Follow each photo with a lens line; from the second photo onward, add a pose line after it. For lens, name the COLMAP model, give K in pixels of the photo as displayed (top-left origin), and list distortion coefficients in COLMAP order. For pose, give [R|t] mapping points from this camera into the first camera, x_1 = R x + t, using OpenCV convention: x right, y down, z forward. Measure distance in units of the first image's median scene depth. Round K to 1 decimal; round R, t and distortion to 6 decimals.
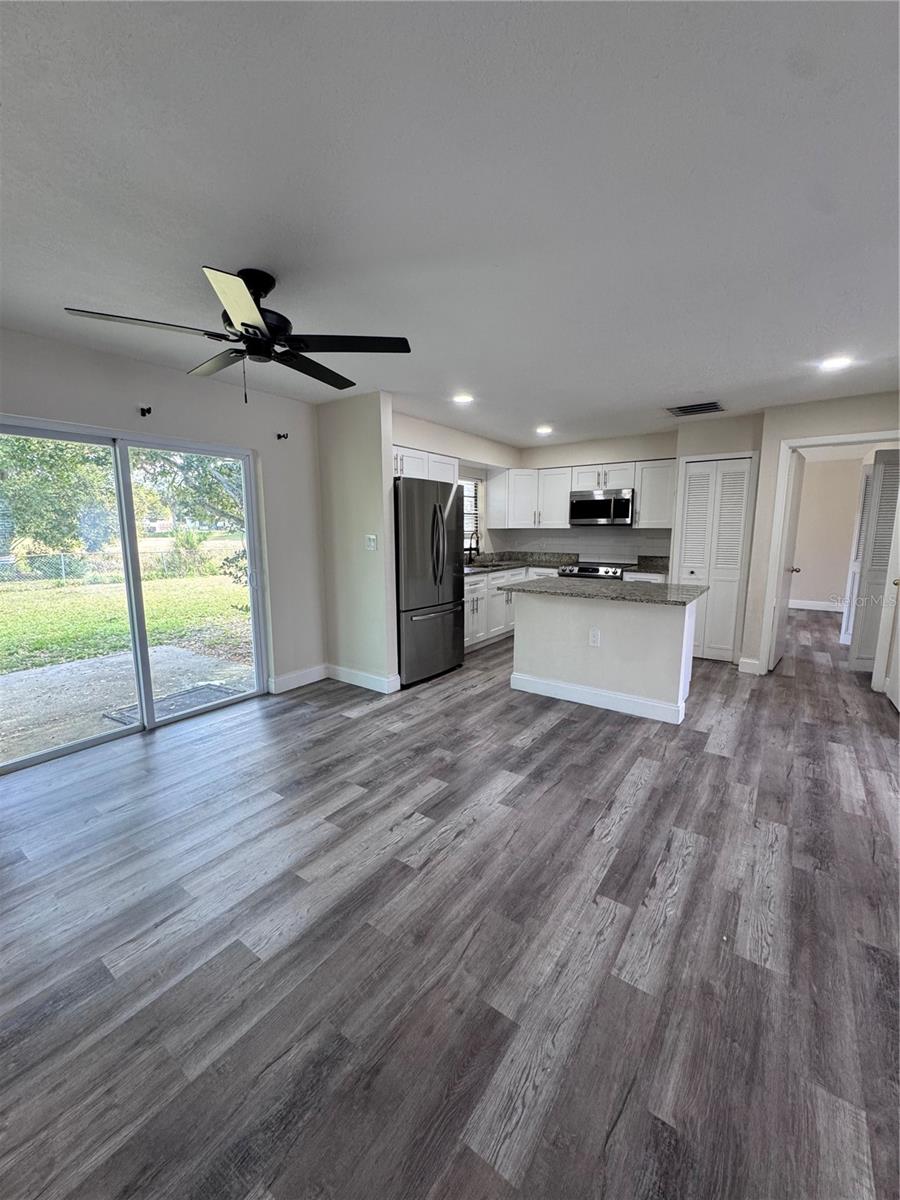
lens RADIAL K [[477.2, 0, 449.5], [0, 477.2, 601.1], [0, 0, 1]] dist [-0.002510, -0.000330]
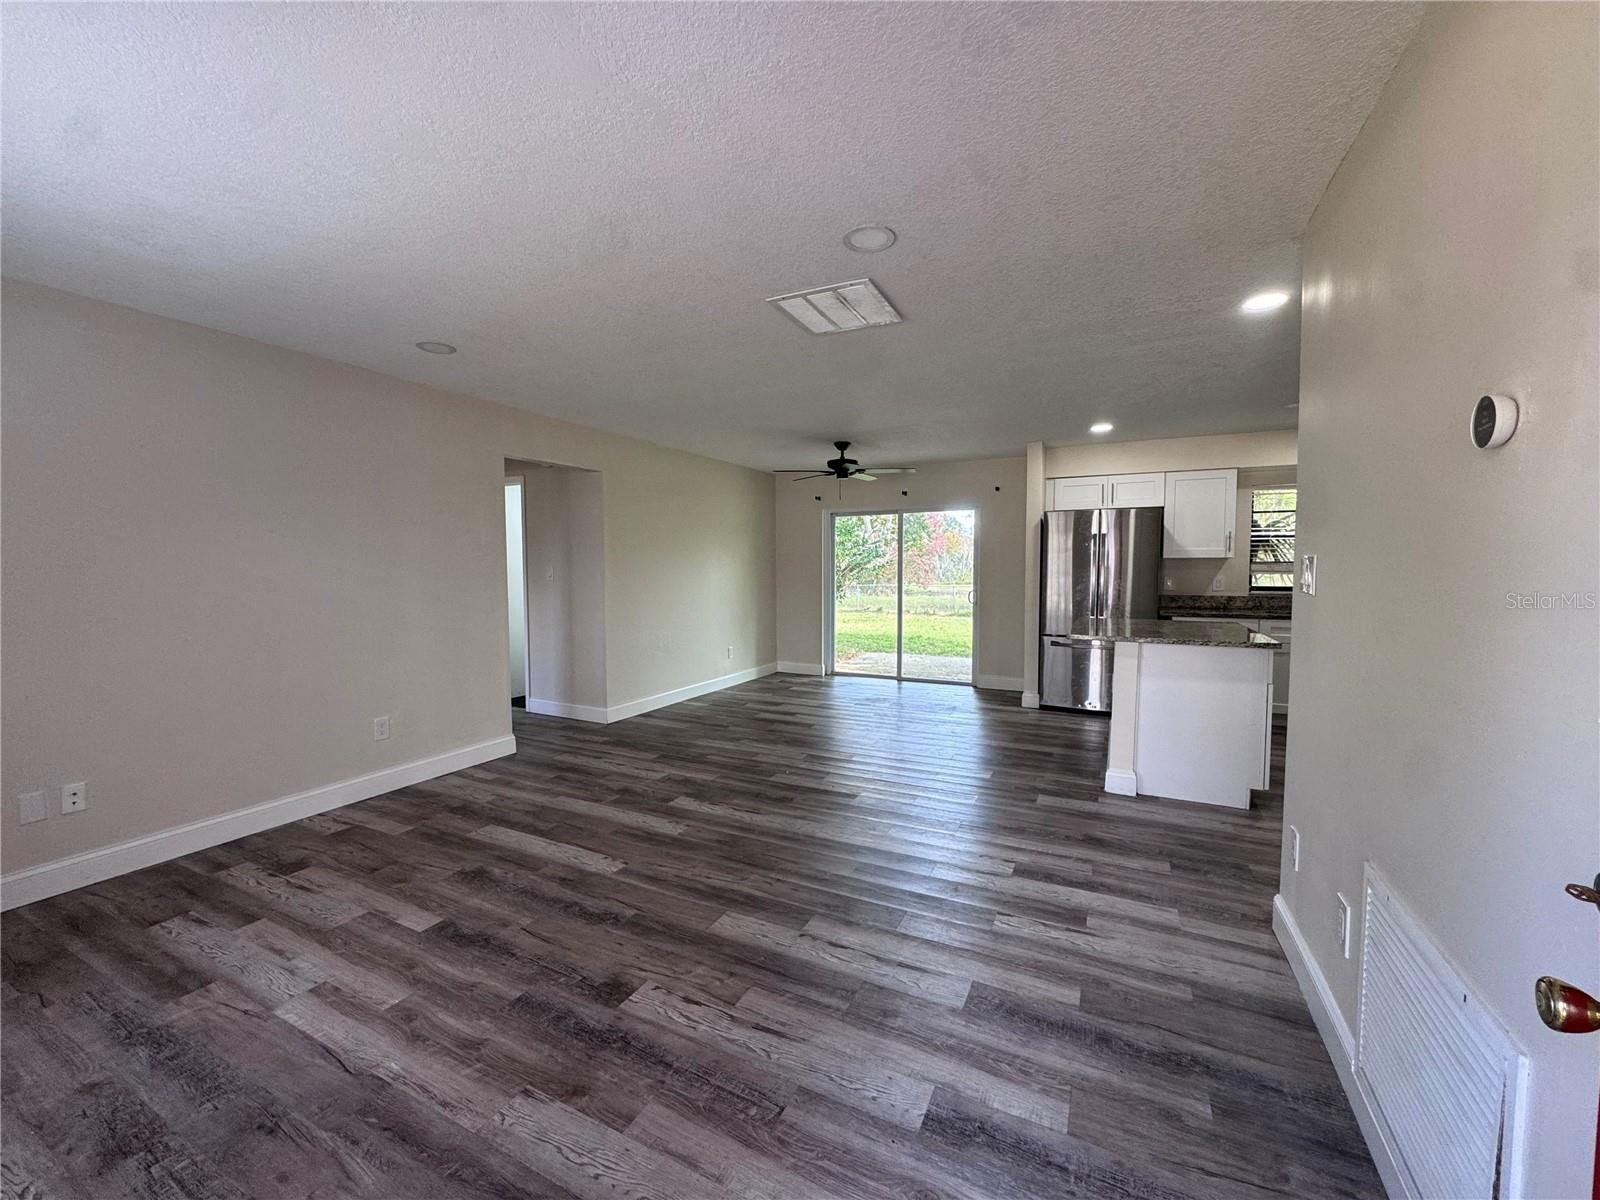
lens RADIAL K [[636.3, 0, 799.0], [0, 636.3, 600.8], [0, 0, 1]] dist [-0.002510, -0.000330]
pose [[0.158025, 0.057274, -0.985773, 1.099744], [-0.147941, 0.988421, 0.033712, -0.018731], [0.976290, 0.140509, 0.164668, 0.195767]]
